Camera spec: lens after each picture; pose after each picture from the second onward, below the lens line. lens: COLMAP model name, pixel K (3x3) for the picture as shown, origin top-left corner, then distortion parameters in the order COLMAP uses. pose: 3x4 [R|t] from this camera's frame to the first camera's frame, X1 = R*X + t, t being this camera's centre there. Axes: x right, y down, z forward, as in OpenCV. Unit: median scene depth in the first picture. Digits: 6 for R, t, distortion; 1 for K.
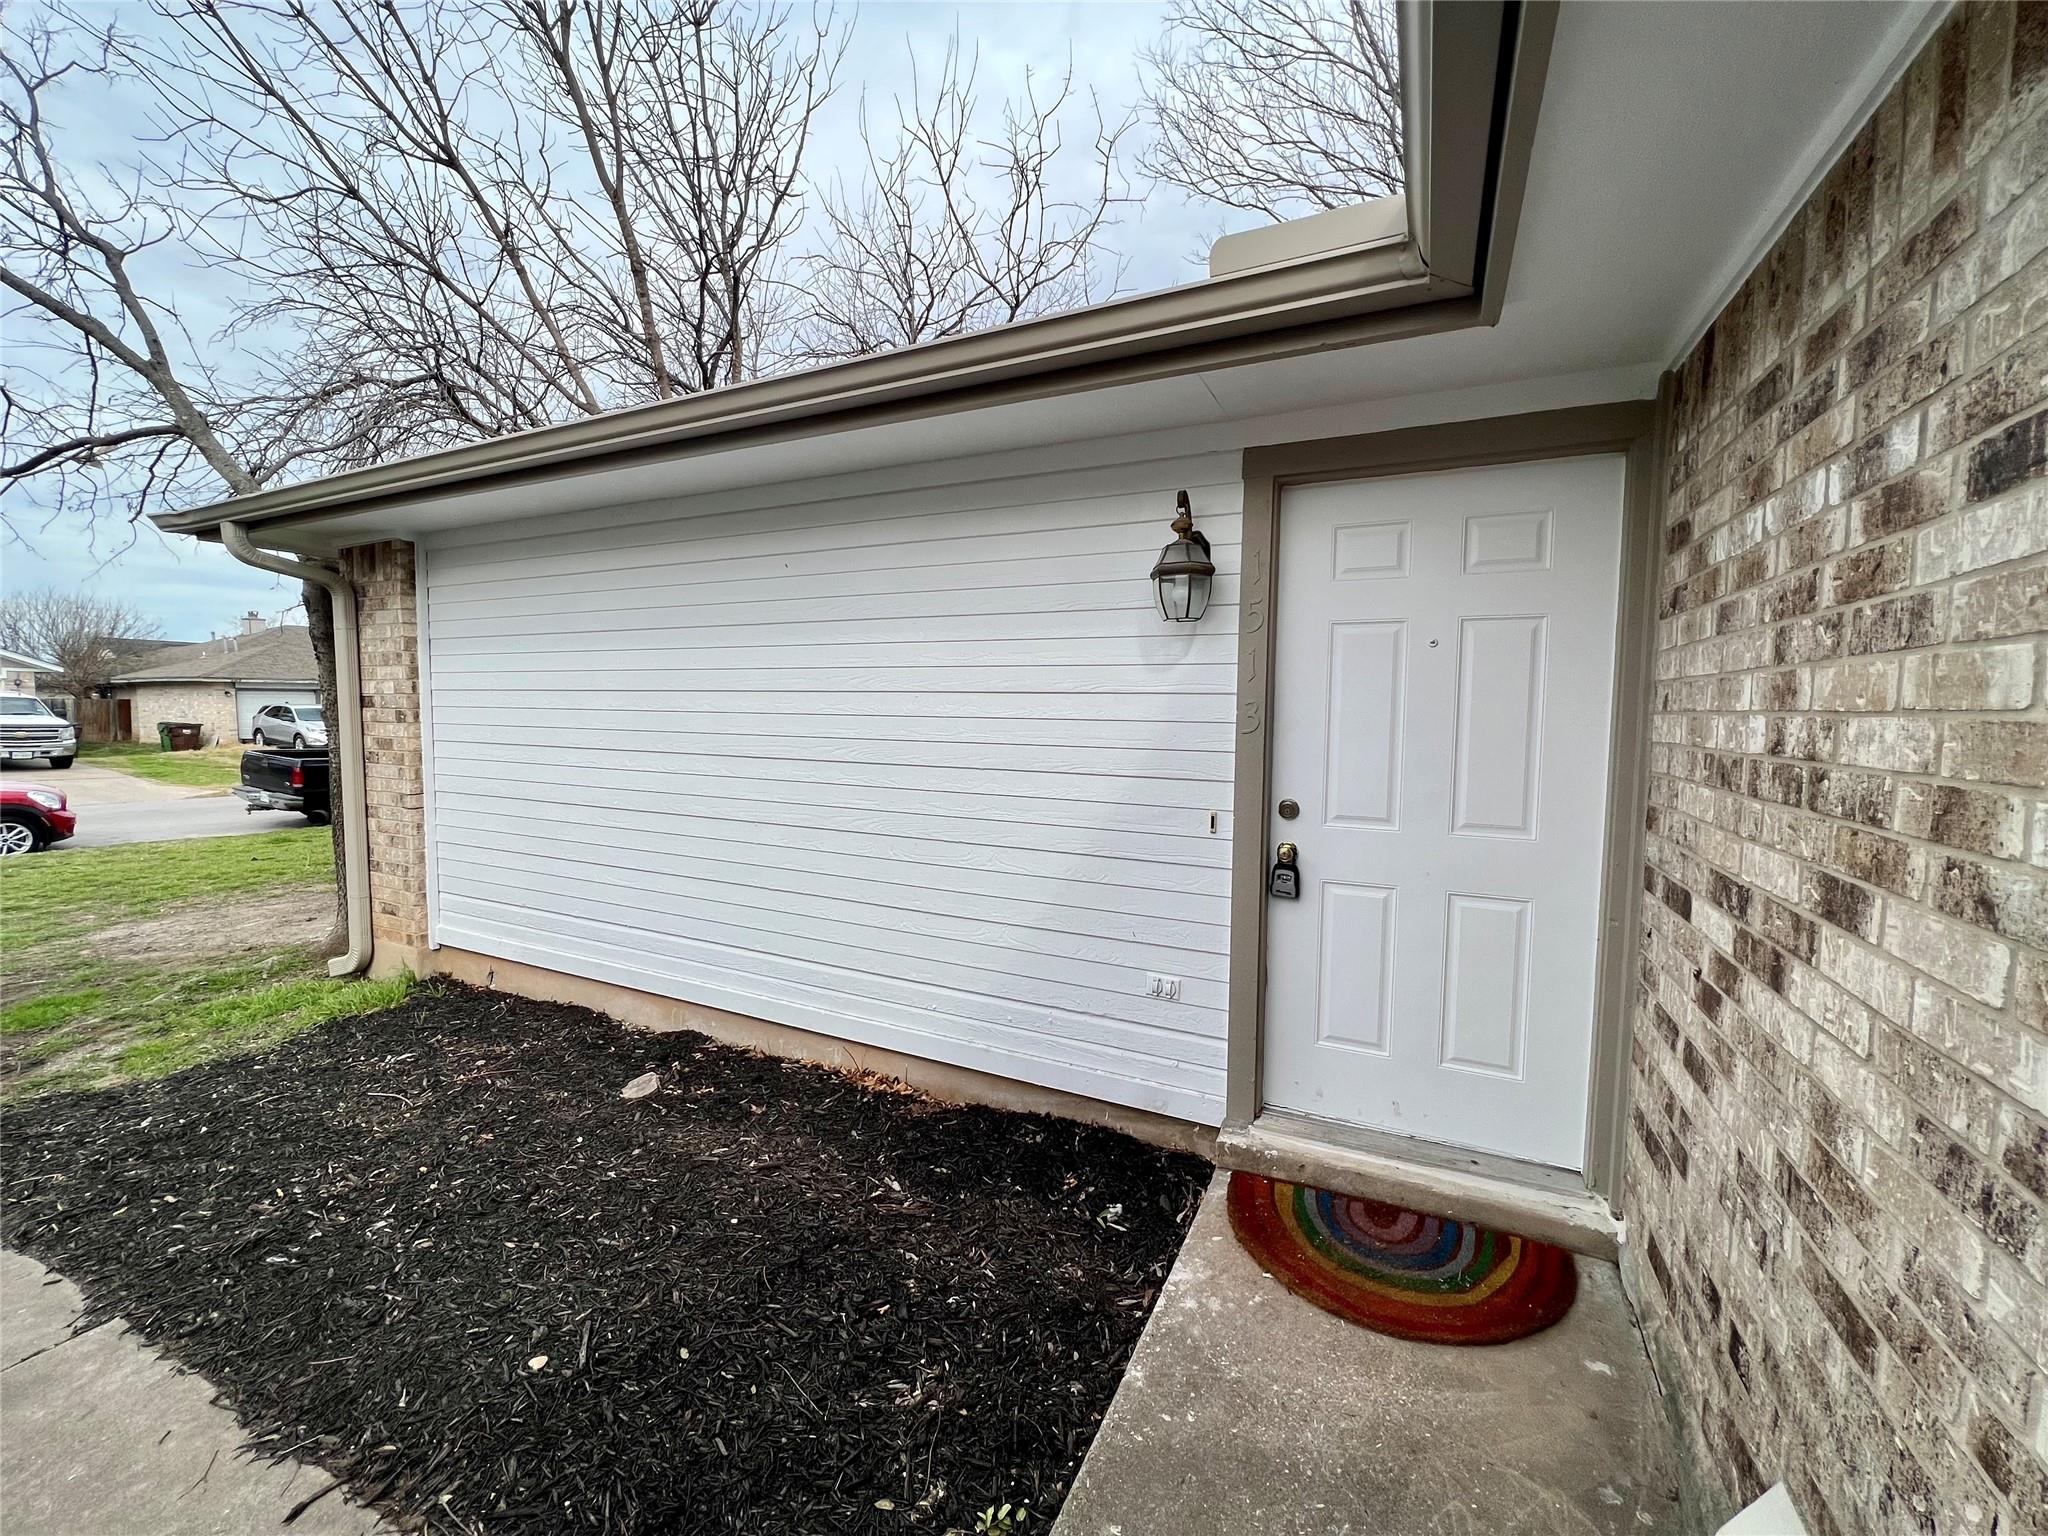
lens RADIAL K [[814.2, 0, 1033.5], [0, 814.2, 762.5], [0, 0, 1]] dist [-0.003880, -0.000278]
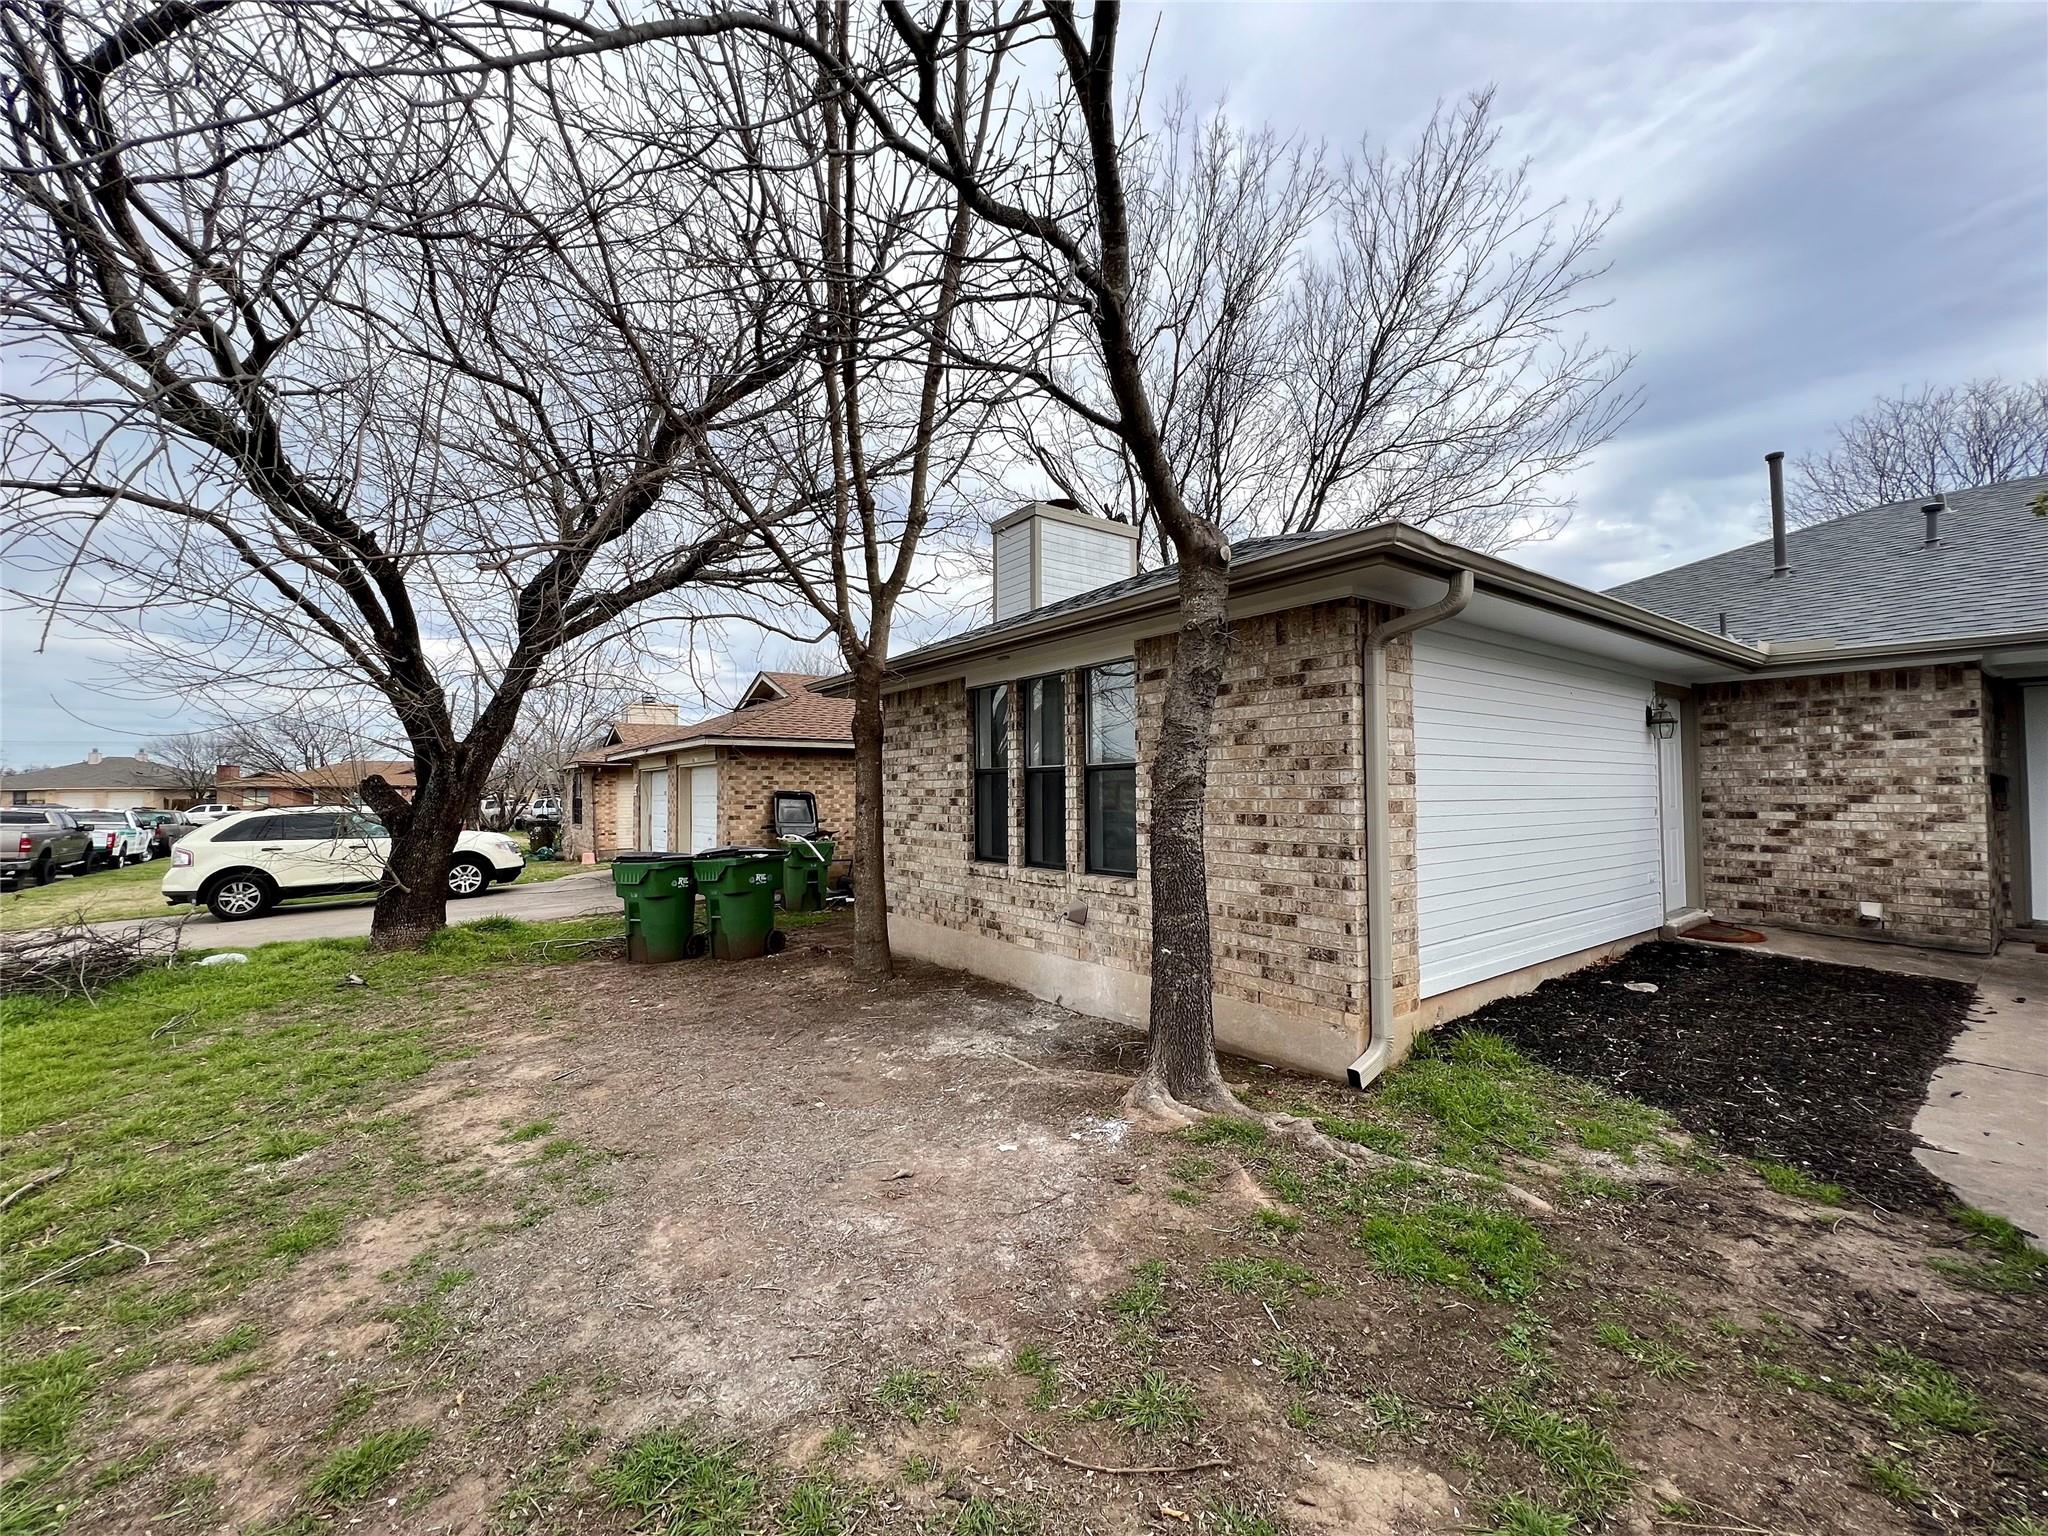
lens RADIAL K [[814.2, 0, 1023.4], [0, 814.2, 764.3], [0, 0, 1]] dist [-0.003880, -0.000278]
pose [[0.476404, 0.005702, 0.879208, -2.176560], [0.076384, 0.995930, -0.047848, -0.070827], [-0.875902, 0.089952, 0.474029, 1.074895]]
